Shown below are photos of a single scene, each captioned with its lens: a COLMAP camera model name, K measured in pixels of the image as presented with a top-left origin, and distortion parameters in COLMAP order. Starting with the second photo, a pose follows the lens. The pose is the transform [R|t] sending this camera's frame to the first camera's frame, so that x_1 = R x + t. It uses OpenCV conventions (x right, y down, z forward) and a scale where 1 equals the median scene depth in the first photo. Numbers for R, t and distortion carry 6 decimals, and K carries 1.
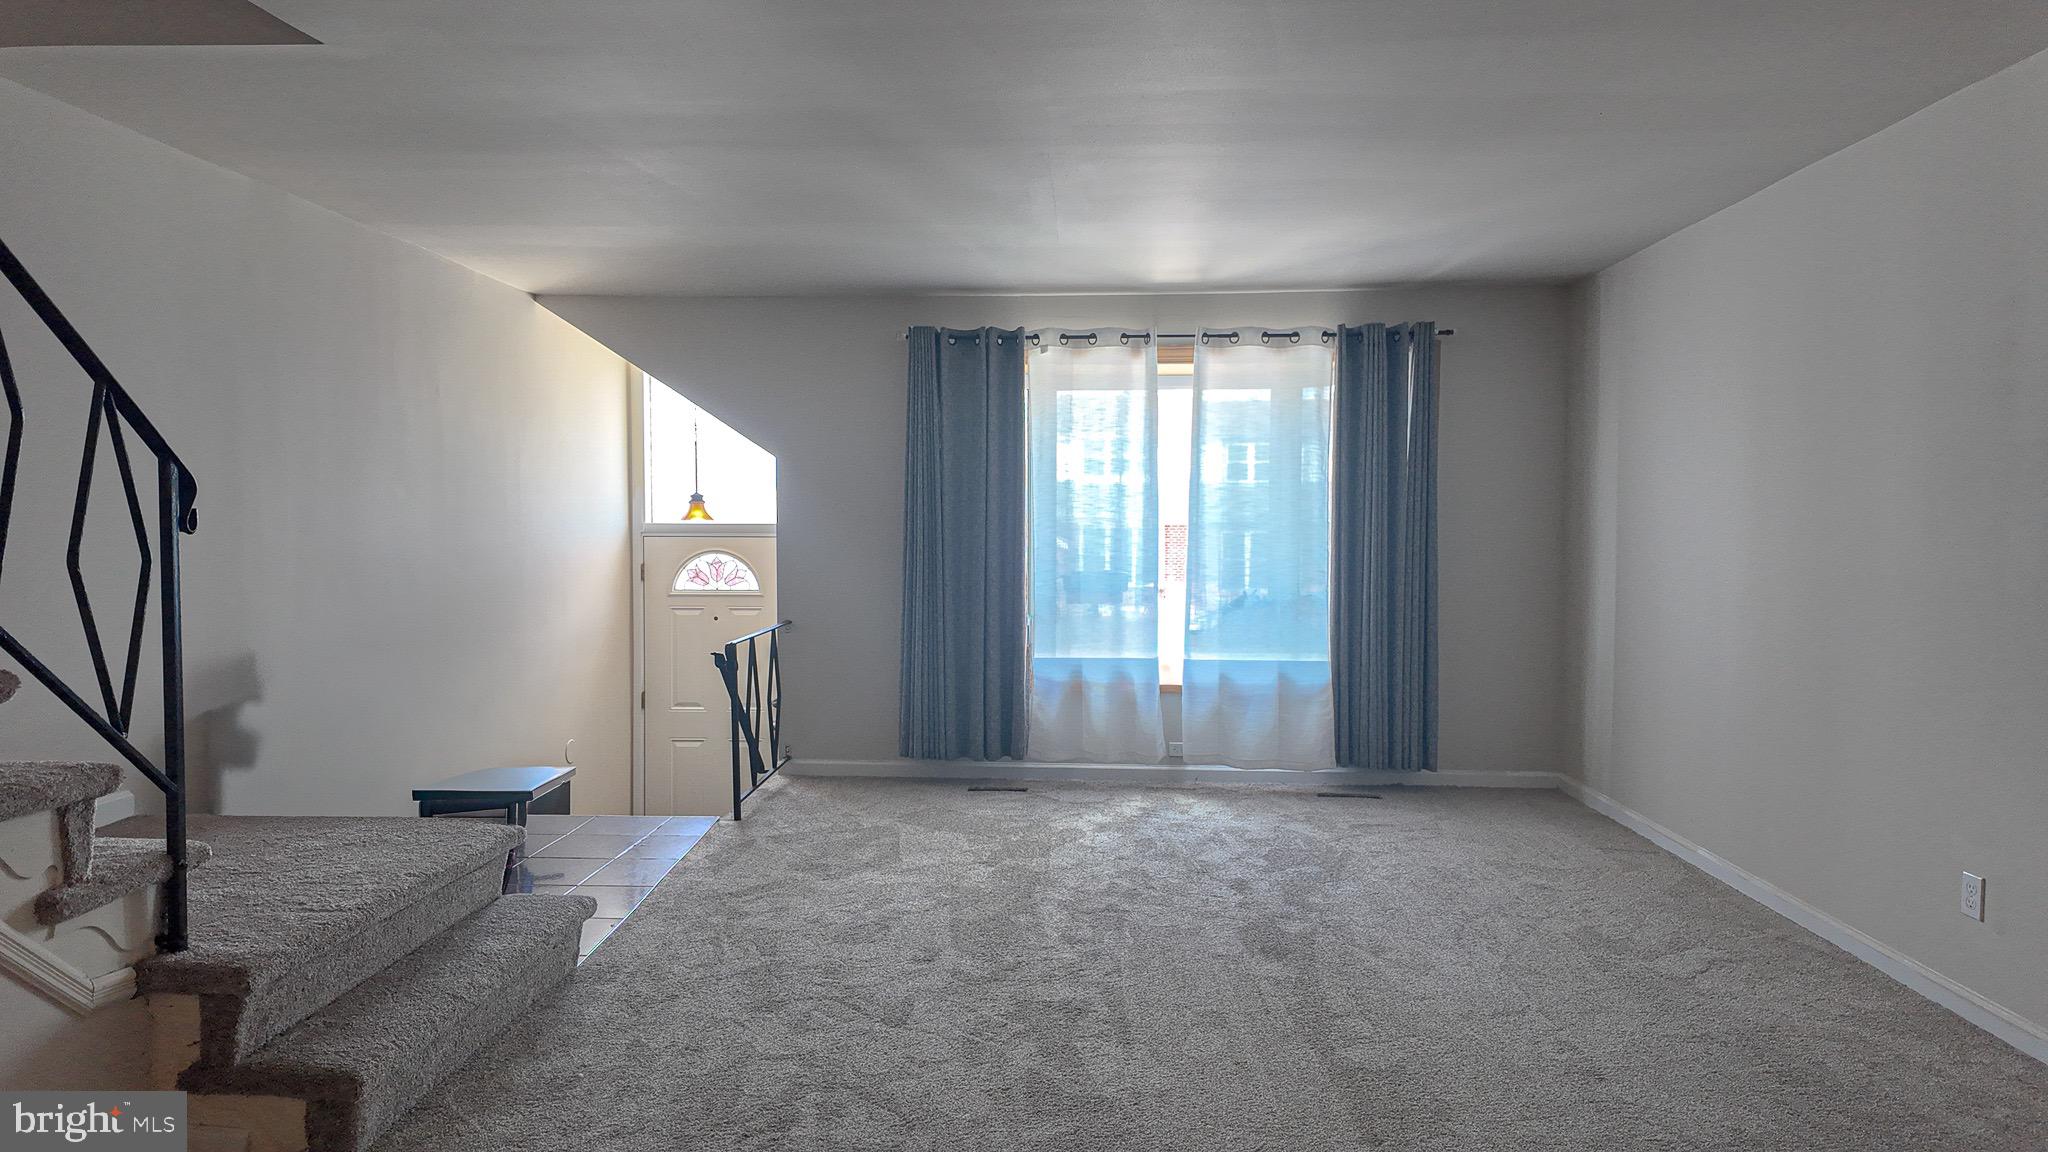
lens RADIAL K [[1217.3, 0, 1024.0], [0, 1217.3, 576.0], [0, 0, 1]] dist [0.133972, -0.178451]
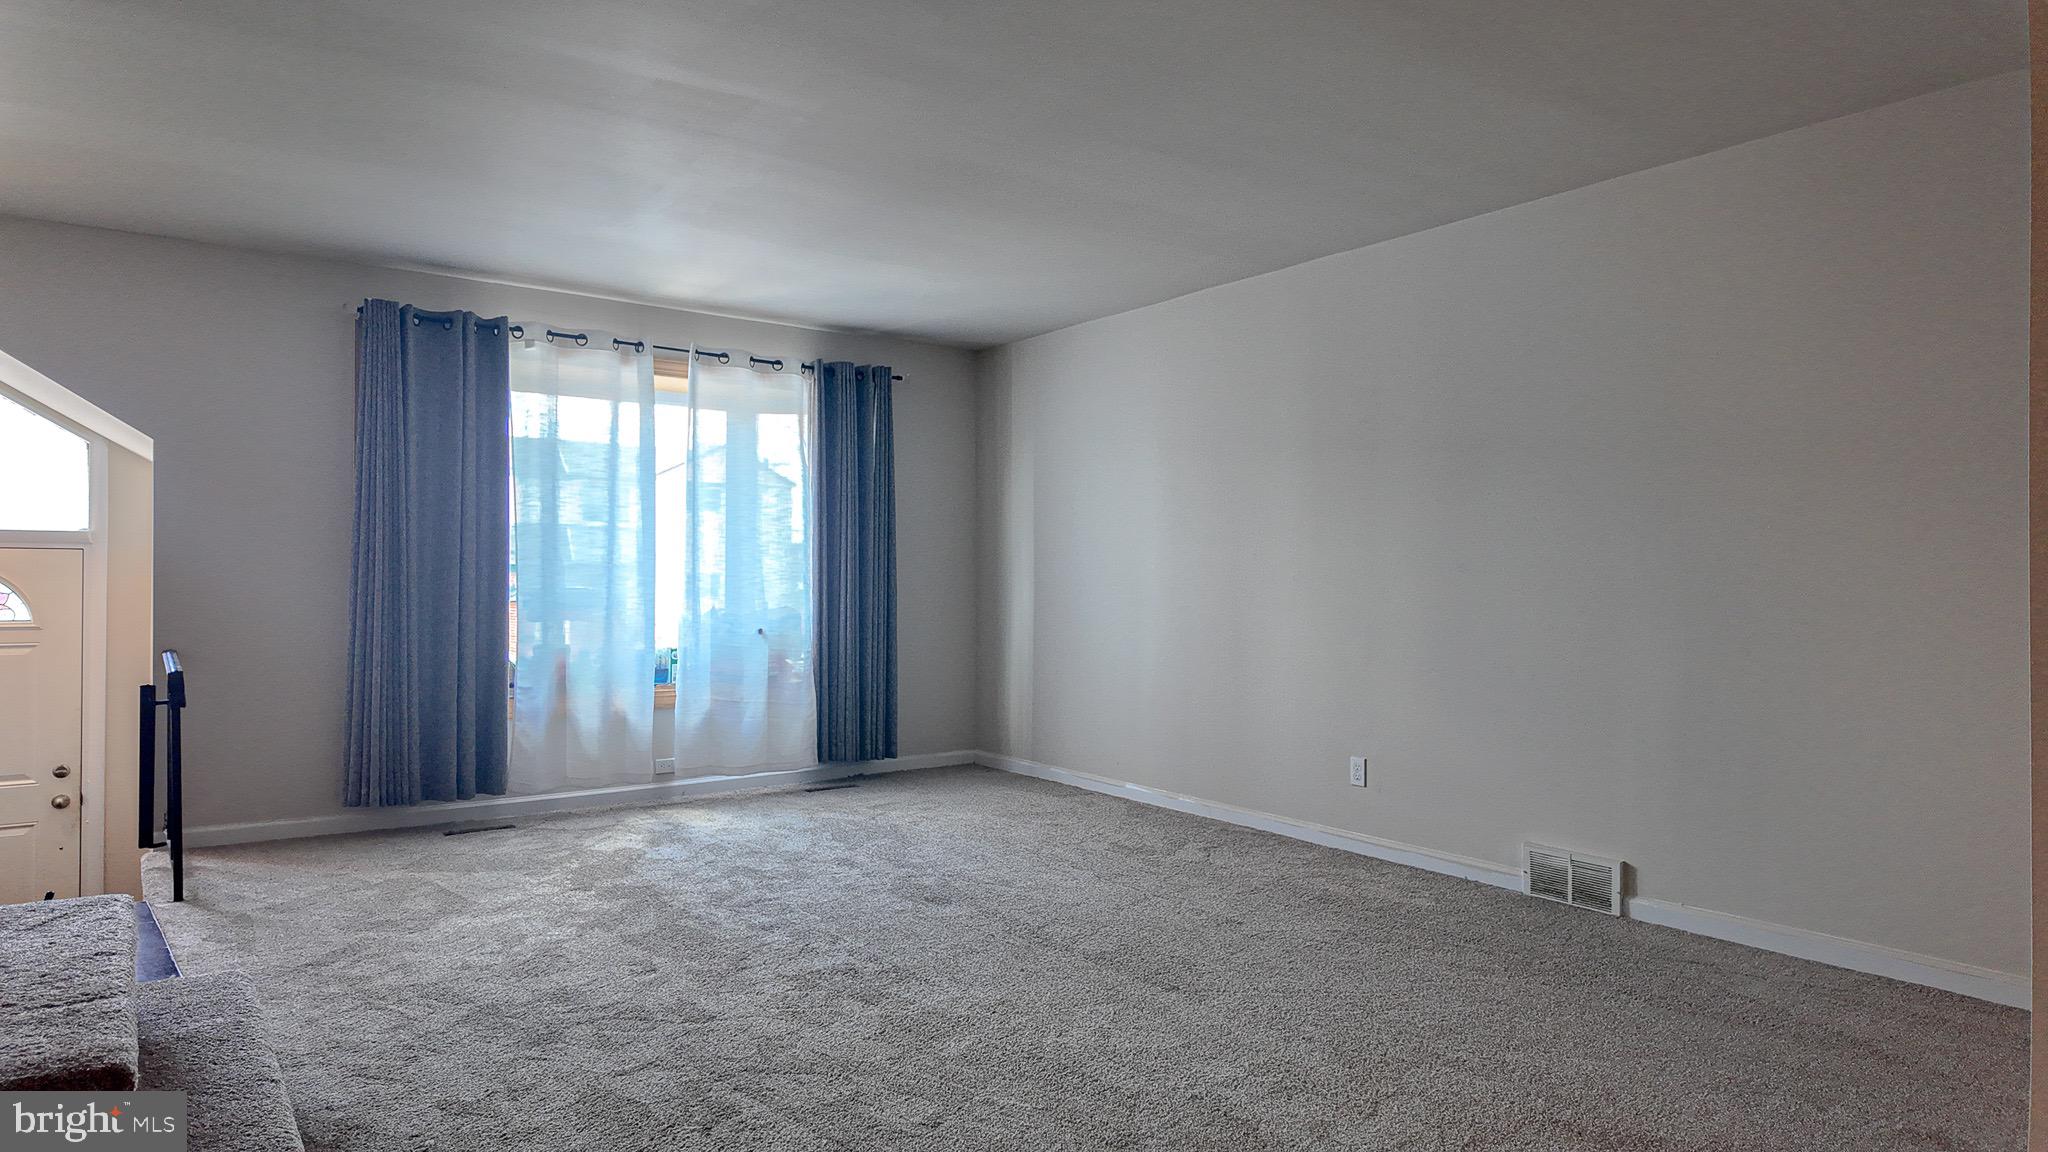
lens RADIAL K [[1217.3, 0, 1024.0], [0, 1217.3, 576.0], [0, 0, 1]] dist [0.133972, -0.178451]
pose [[0.769045, 0.004684, 0.639177, -0.297766], [0.023535, 0.999088, -0.035639, 0.032544], [-0.638761, 0.042451, 0.768233, 0.047920]]
